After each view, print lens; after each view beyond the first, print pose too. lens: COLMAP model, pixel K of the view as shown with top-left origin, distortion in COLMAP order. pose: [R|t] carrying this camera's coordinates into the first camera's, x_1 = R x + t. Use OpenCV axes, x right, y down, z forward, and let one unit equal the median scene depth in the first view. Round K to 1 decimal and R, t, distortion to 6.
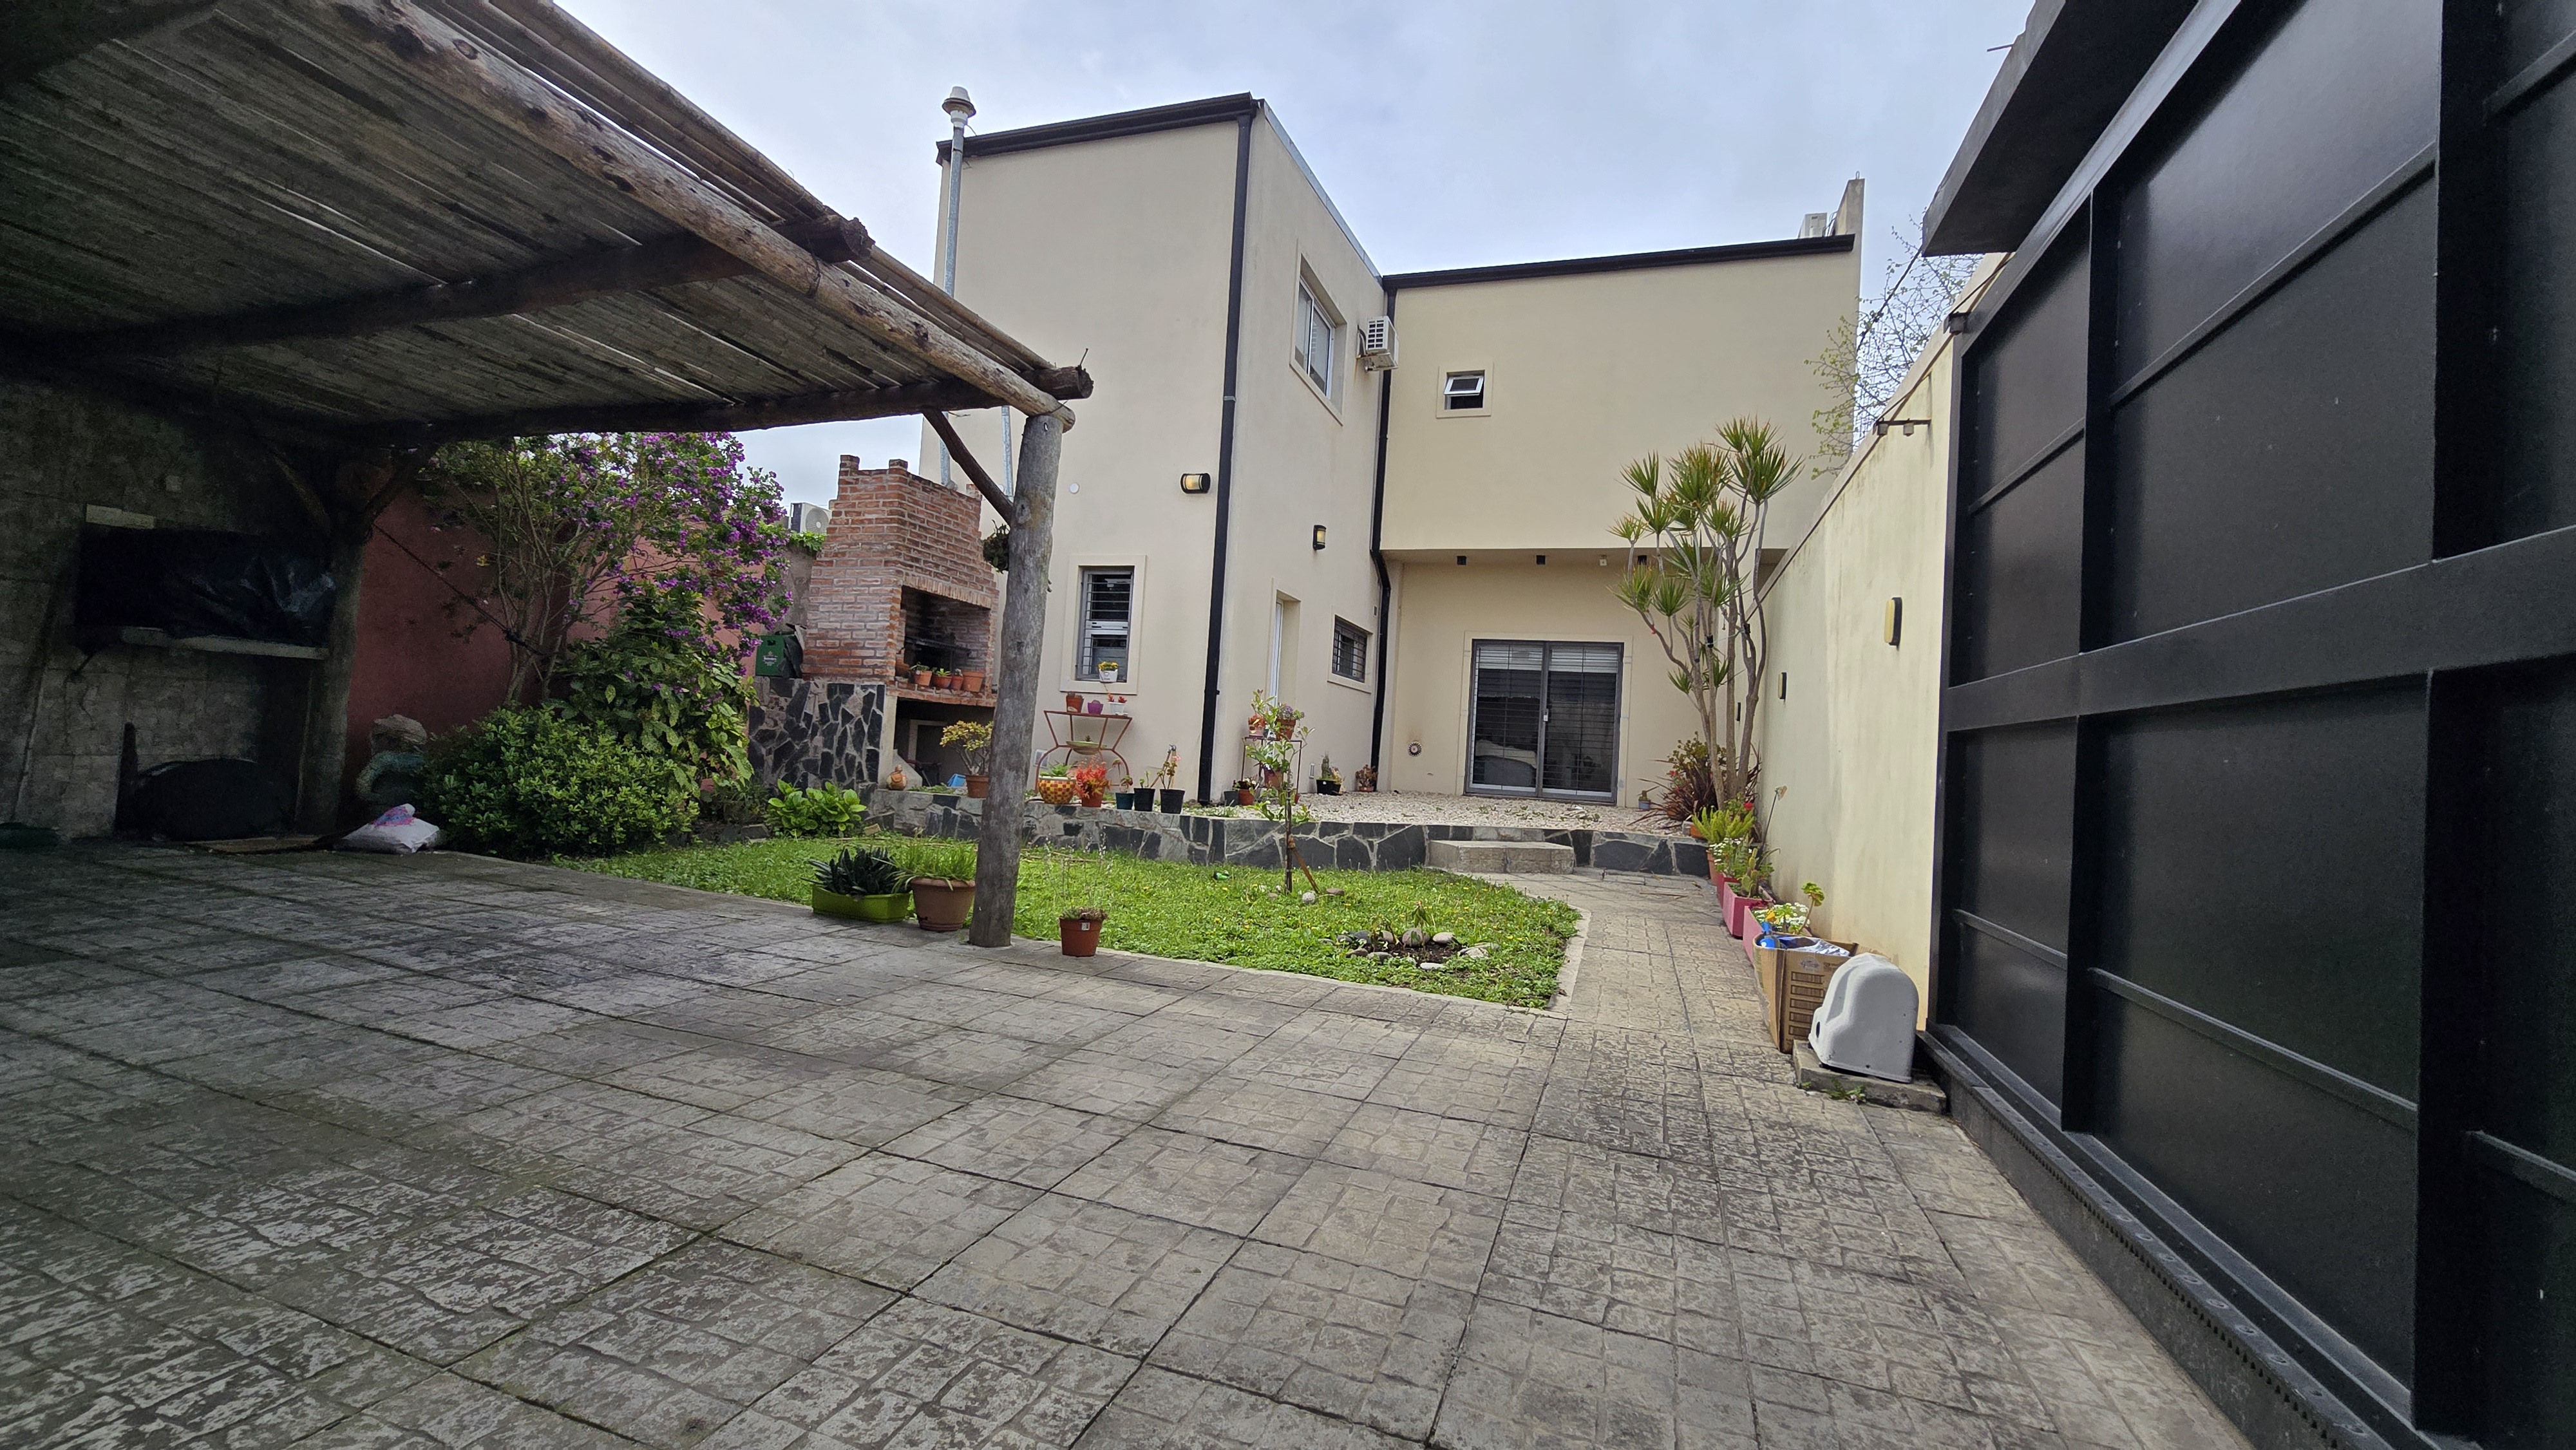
lens RADIAL K [[1040.0, 0, 1280.7], [0, 1040.0, 725.3], [0, 0, 1]] dist [-0.004611, 0.002059]
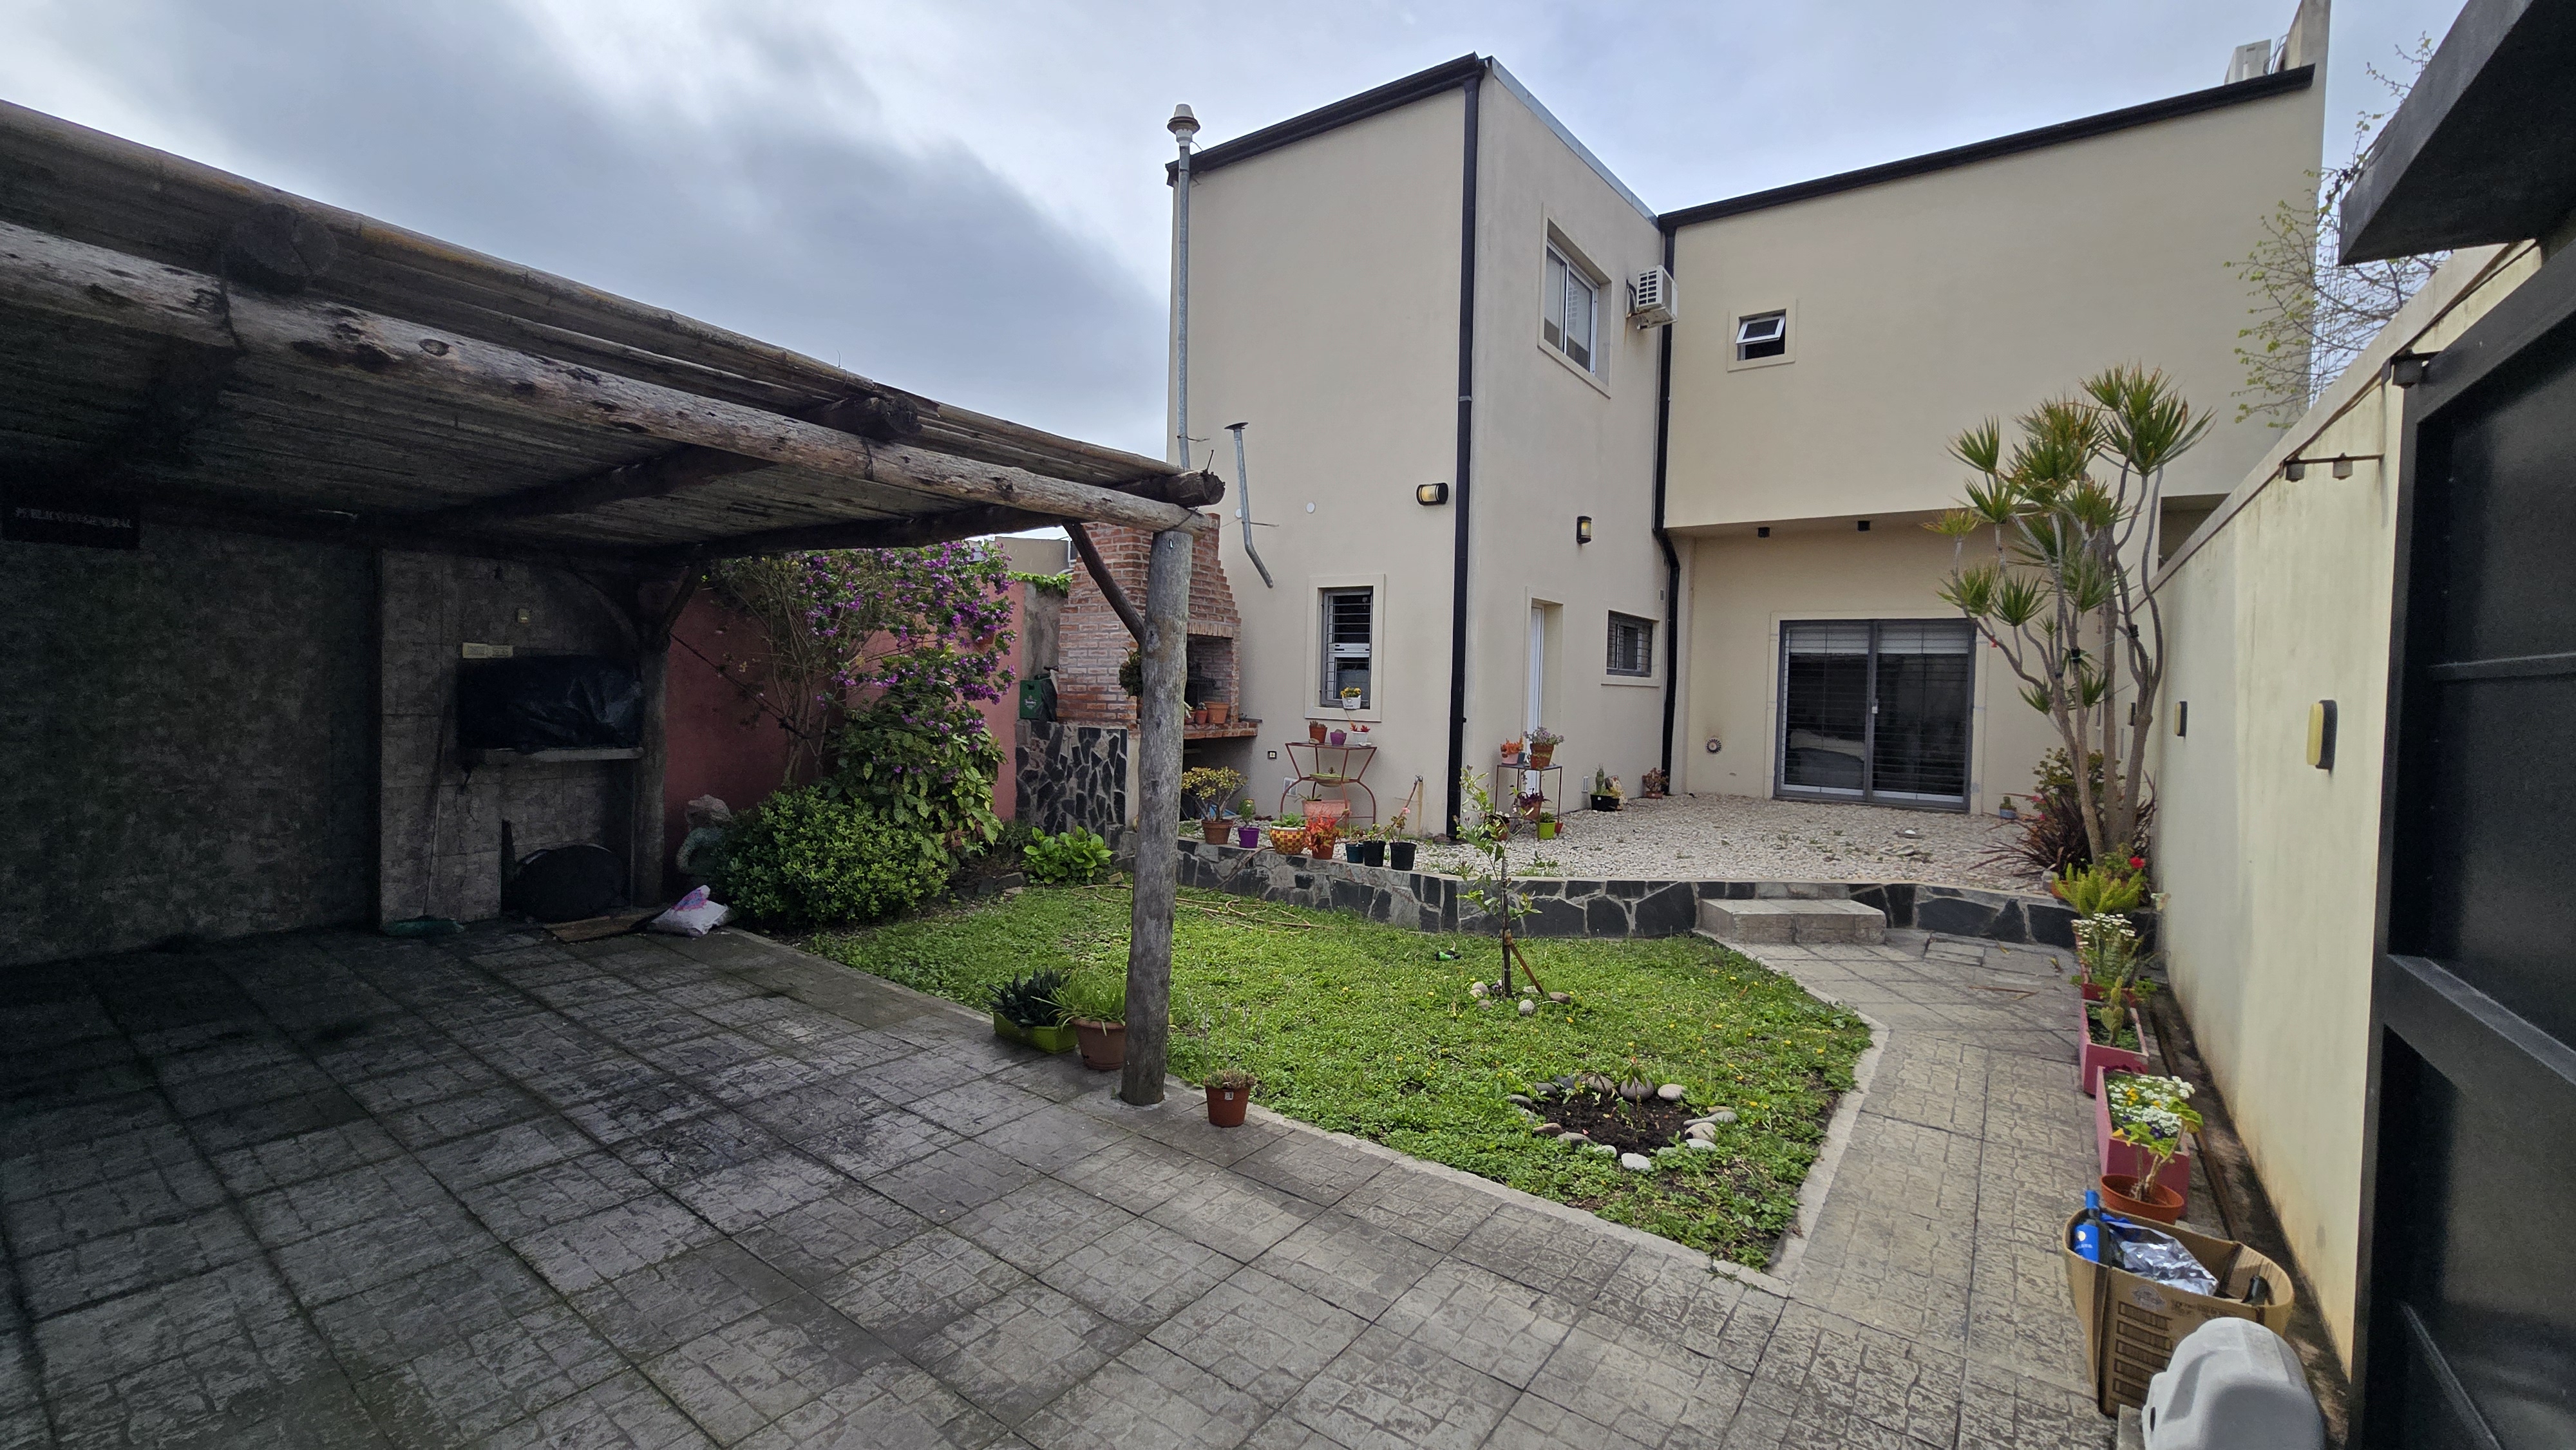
lens RADIAL K [[1040.0, 0, 1299.0], [0, 1040.0, 718.7], [0, 0, 1]] dist [-0.004611, 0.002059]
pose [[0.958632, -0.027734, -0.283293, 0.077366], [0.040642, 0.998381, 0.039787, -0.095205], [0.281731, -0.049654, 0.958208, 0.086307]]
